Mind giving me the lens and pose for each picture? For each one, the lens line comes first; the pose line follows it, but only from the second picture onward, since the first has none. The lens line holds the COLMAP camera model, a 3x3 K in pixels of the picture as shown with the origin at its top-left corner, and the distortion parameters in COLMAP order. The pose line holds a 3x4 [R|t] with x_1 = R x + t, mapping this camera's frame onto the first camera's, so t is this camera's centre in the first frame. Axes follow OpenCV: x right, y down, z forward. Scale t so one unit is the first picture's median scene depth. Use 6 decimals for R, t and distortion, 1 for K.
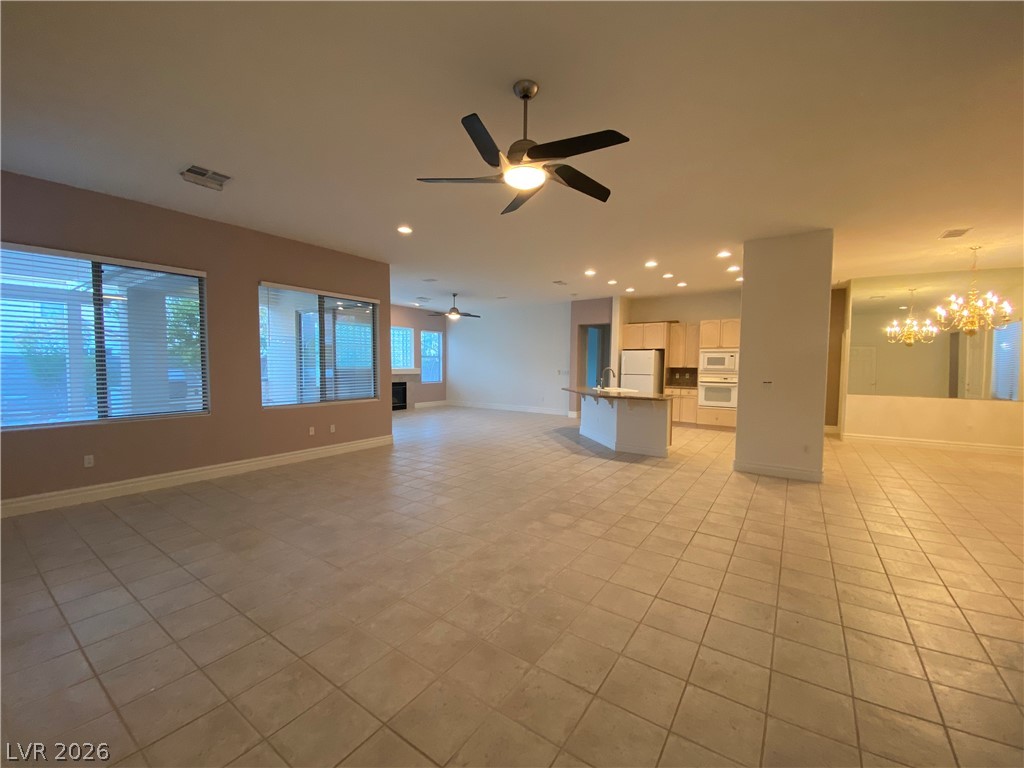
lens RADIAL K [[427.5, 0, 508.5], [0, 427.5, 384.5], [0, 0, 1]] dist [-0.002659, -0.009069]
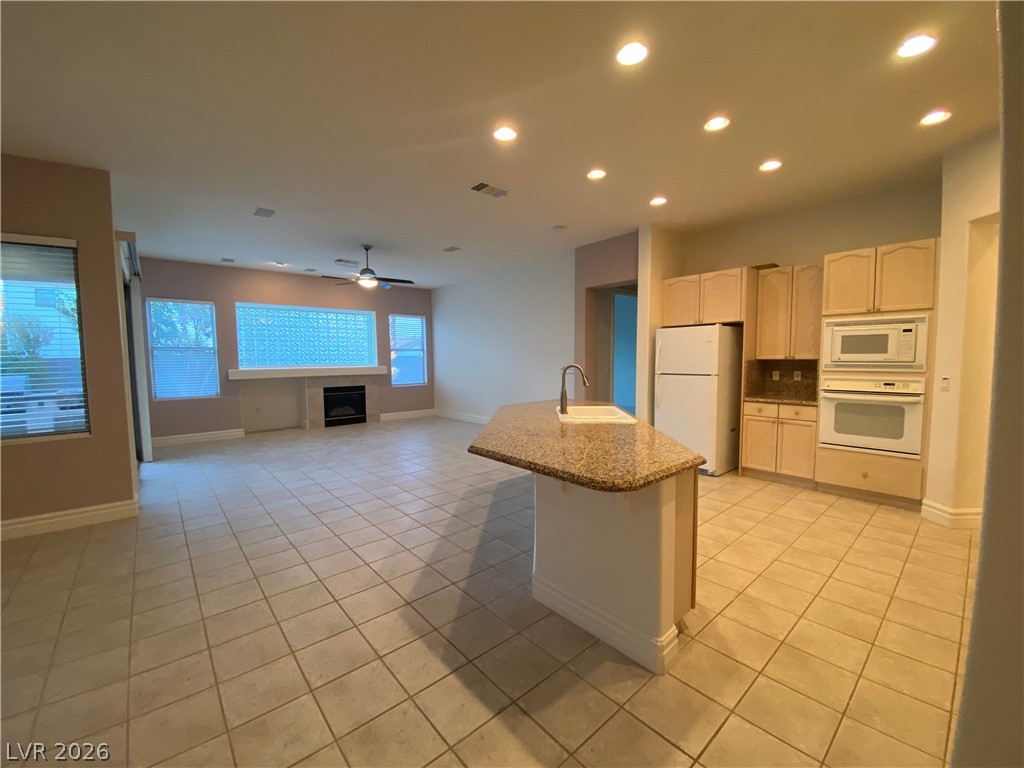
lens RADIAL K [[427.5, 0, 514.0], [0, 427.5, 382.8], [0, 0, 1]] dist [-0.002659, -0.009069]
pose [[0.968507, -0.004858, -0.248938, 0.231705], [0.008483, 0.999873, 0.013492, -0.022242], [0.248841, -0.015179, 0.968425, 0.458680]]
